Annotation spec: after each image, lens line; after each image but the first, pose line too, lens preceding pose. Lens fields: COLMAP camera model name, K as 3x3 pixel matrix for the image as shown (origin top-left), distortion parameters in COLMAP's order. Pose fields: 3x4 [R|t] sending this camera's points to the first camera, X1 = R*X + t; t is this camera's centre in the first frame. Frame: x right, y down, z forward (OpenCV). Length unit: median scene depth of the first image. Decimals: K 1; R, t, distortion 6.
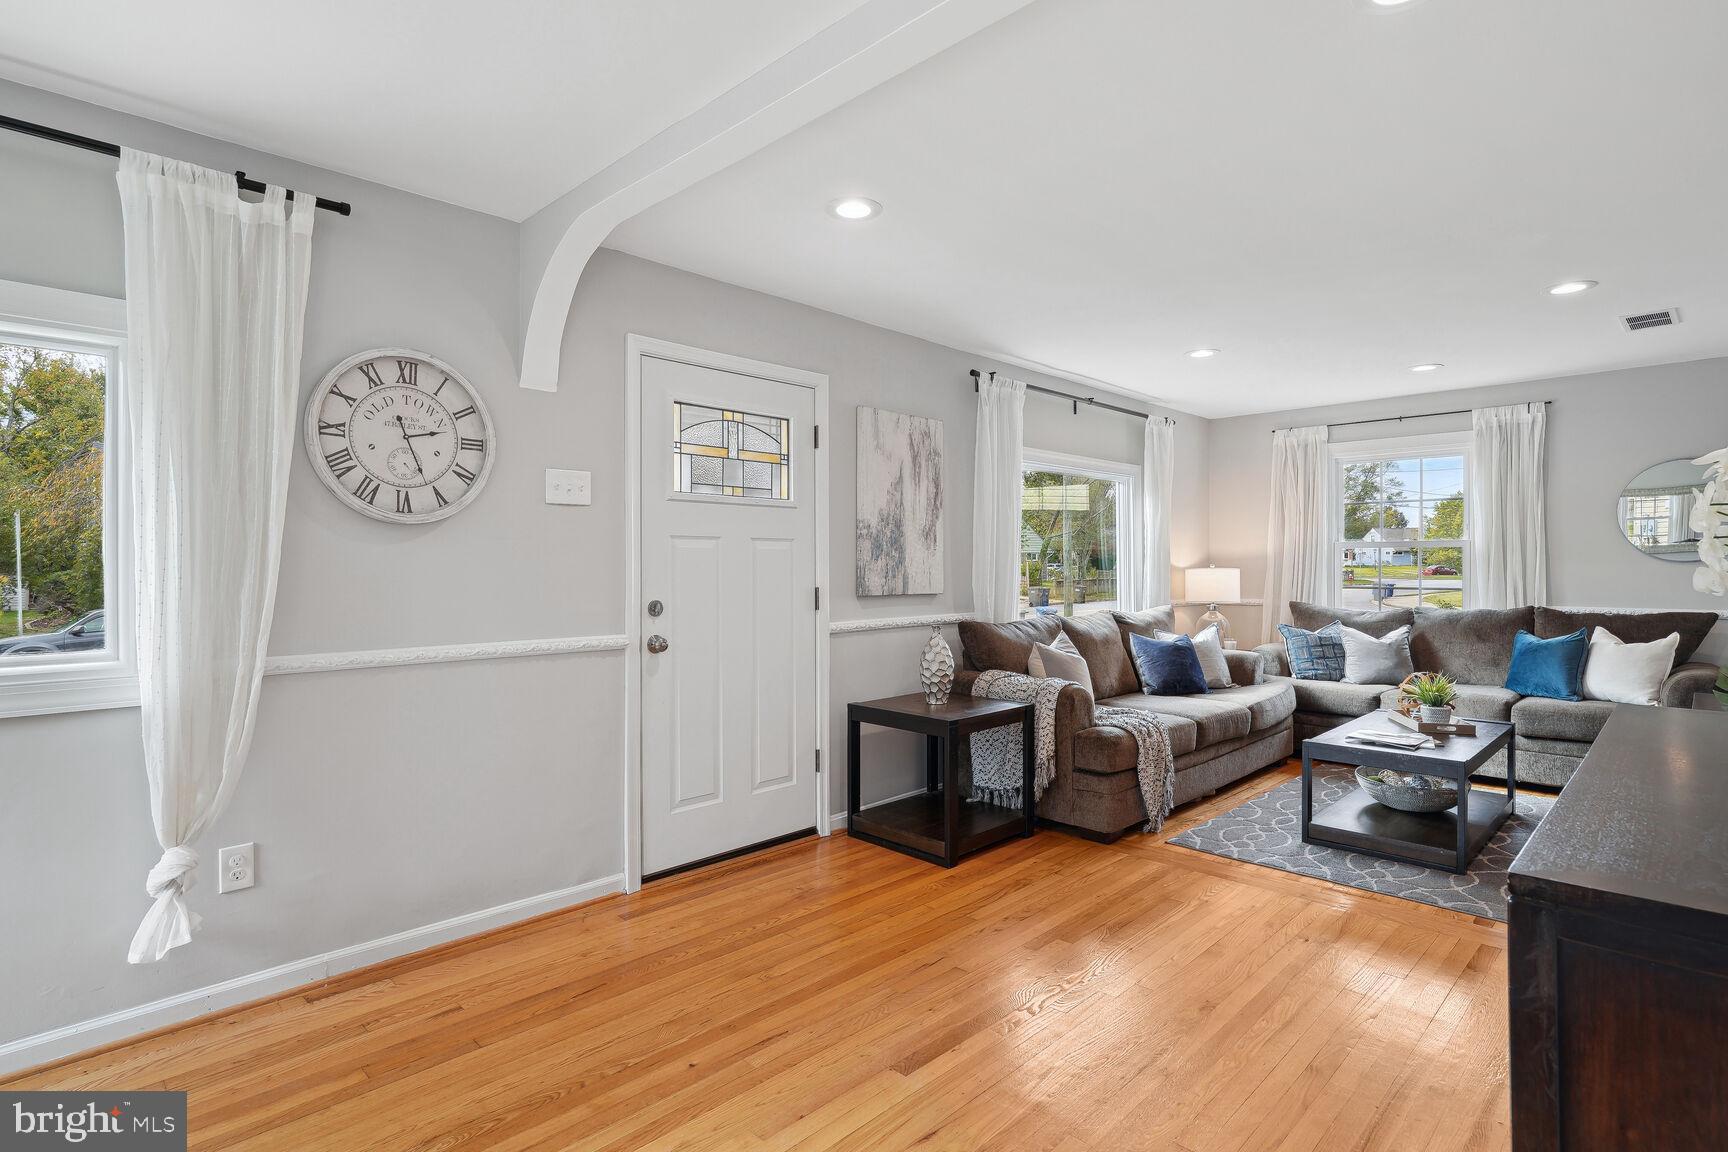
lens RADIAL K [[876.5, 0, 863.1], [0, 876.5, 563.3], [0, 0, 1]] dist [-0.003729, 0.000008]
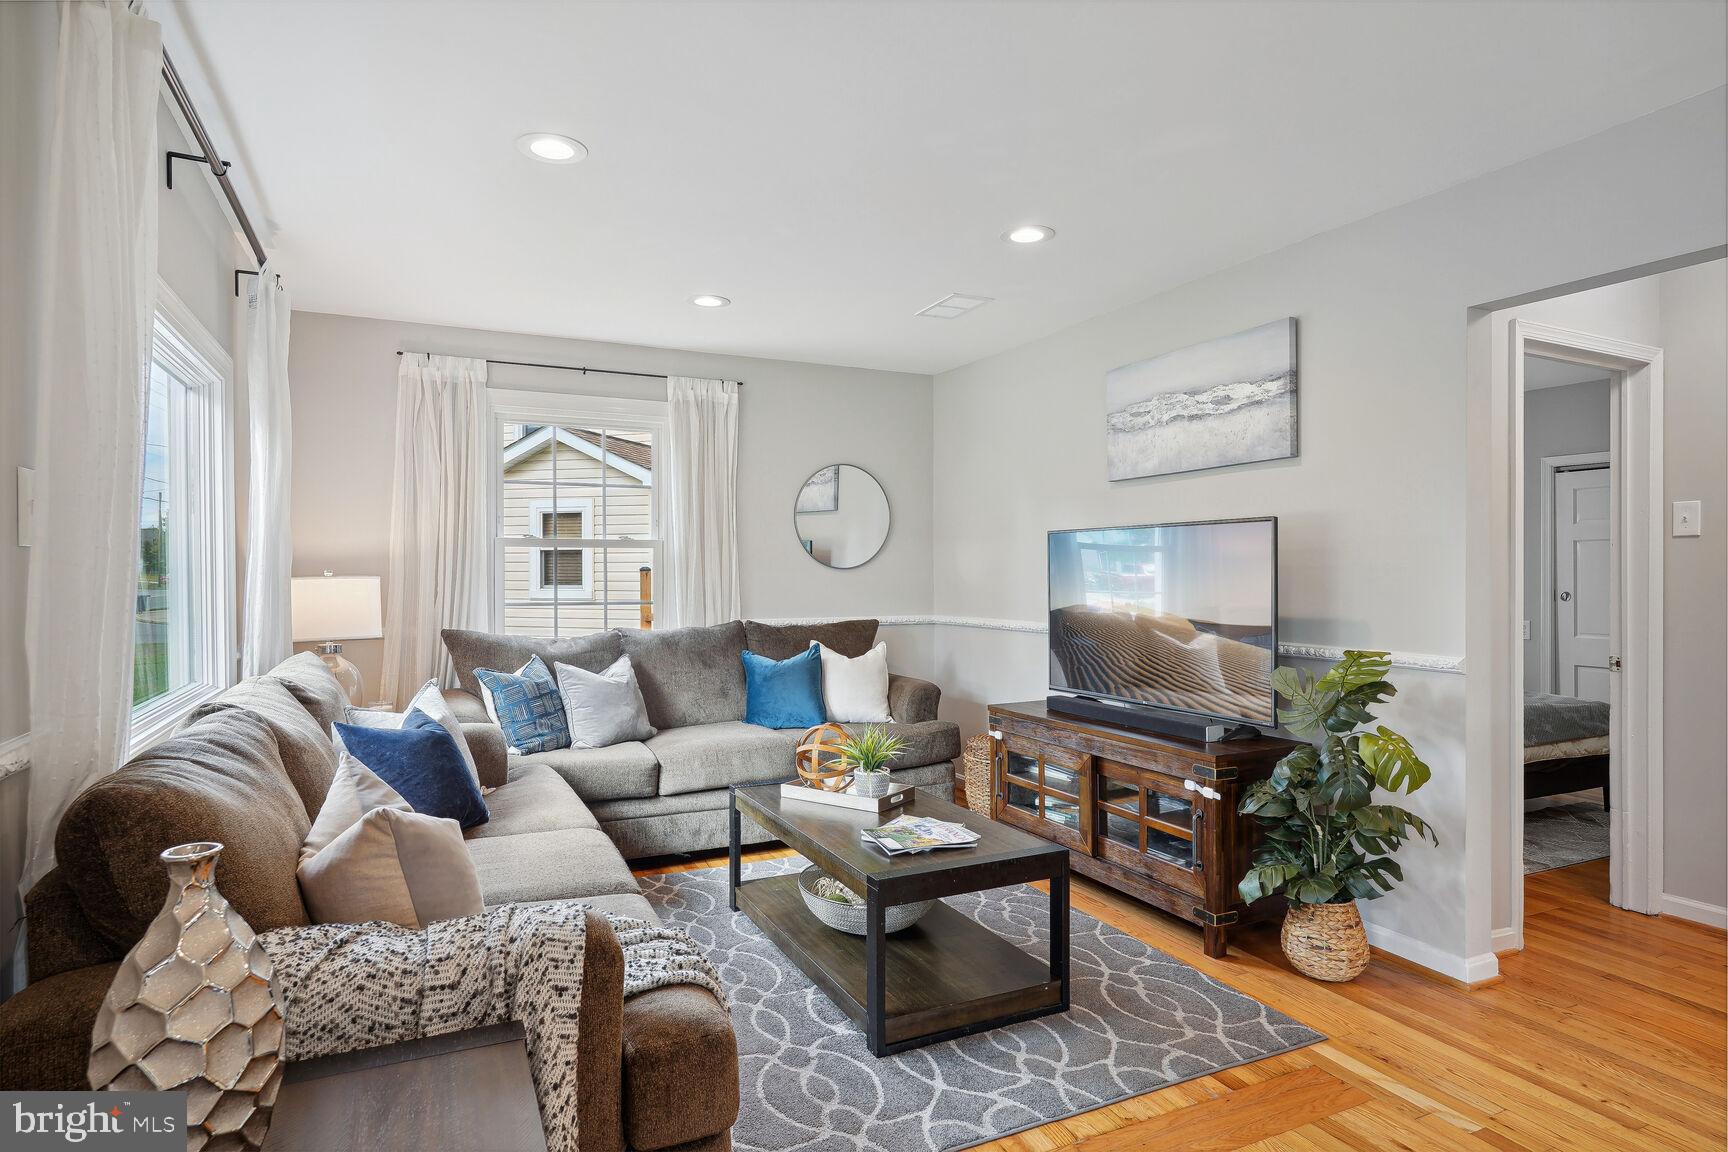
lens RADIAL K [[949.4, 0, 865.7], [0, 949.4, 577.9], [0, 0, 1]] dist [-0.002093, -0.000564]
pose [[0.336037, -0.005211, 0.941834, -0.072756], [-0.002557, 0.999976, 0.006445, 0.001968], [-0.941845, -0.004574, 0.336015, 0.722979]]
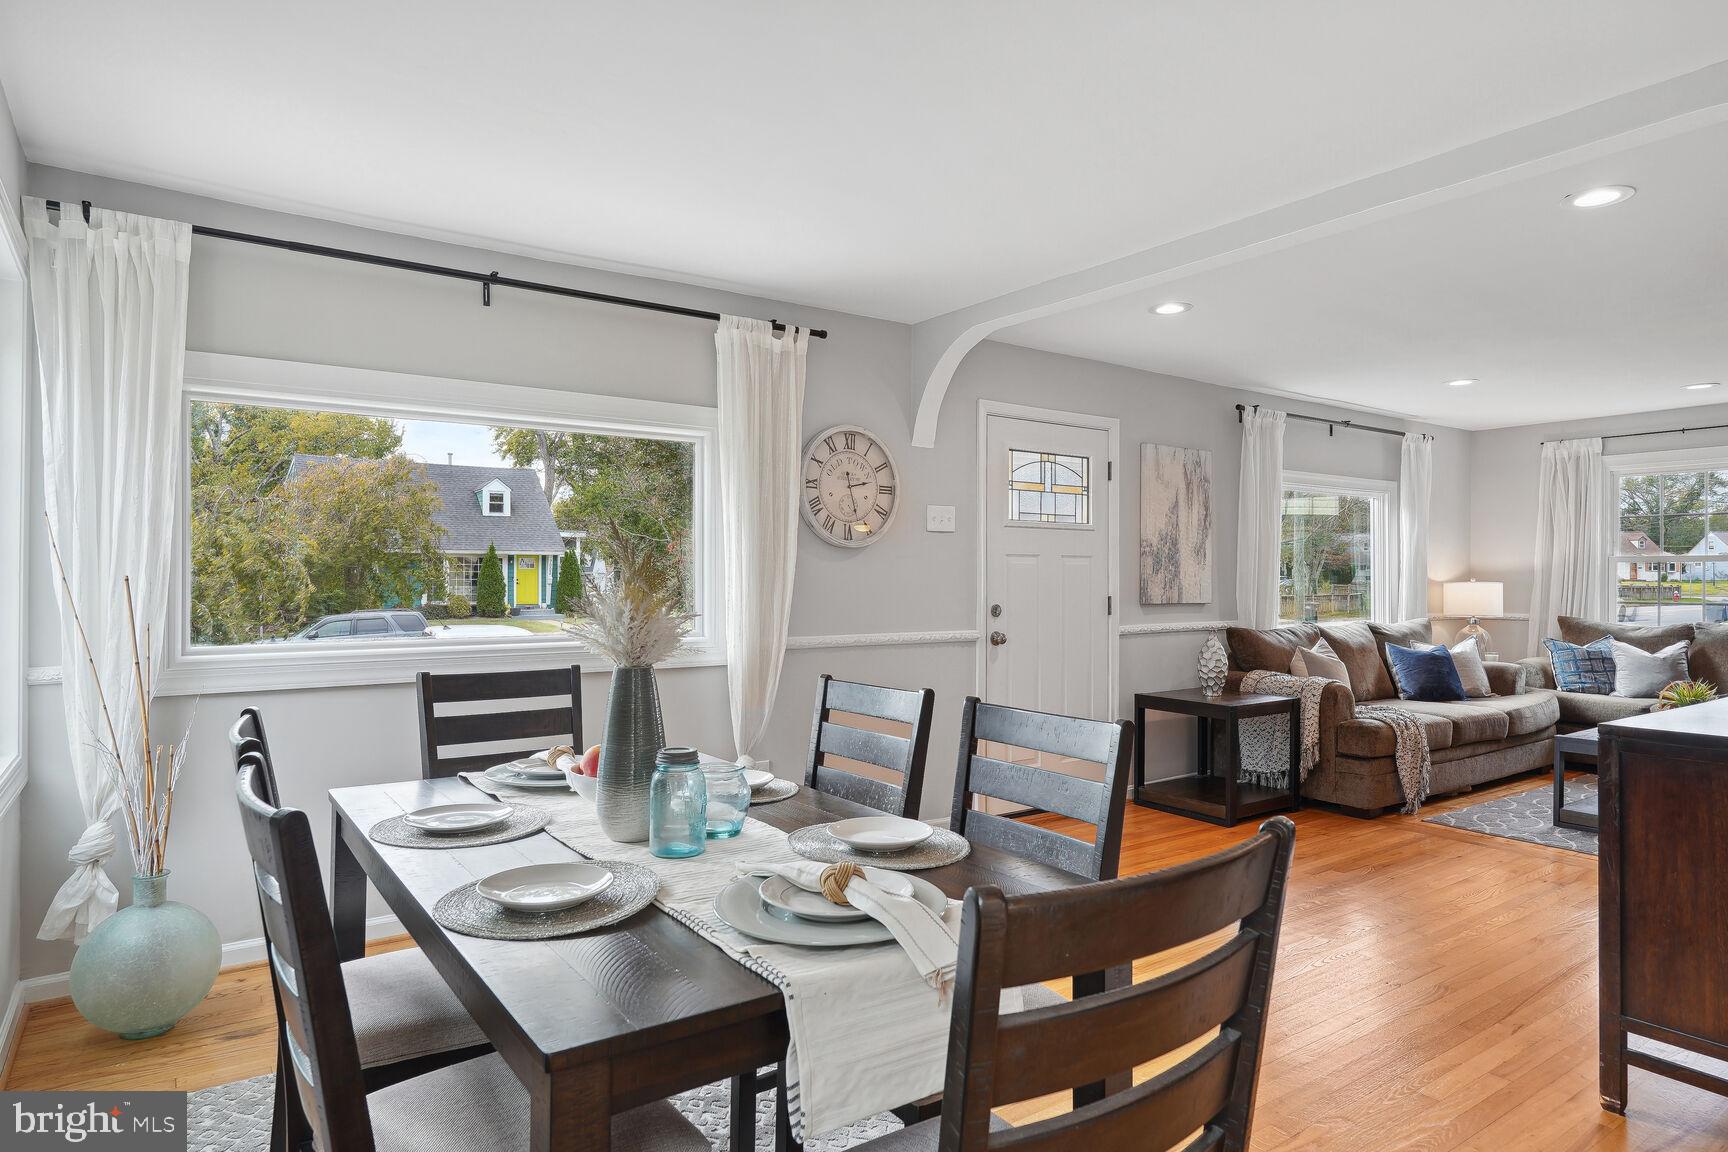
lens RADIAL K [[1019.0, 0, 864.0], [0, 1019.0, 576.0], [0, 0, 1]] dist [0.006690, 0.002124]
pose [[0.986066, 0.004499, -0.166292, -0.140792], [-0.004170, 0.999989, 0.002325, -0.001704], [0.166300, -0.001599, 0.986074, -0.402243]]
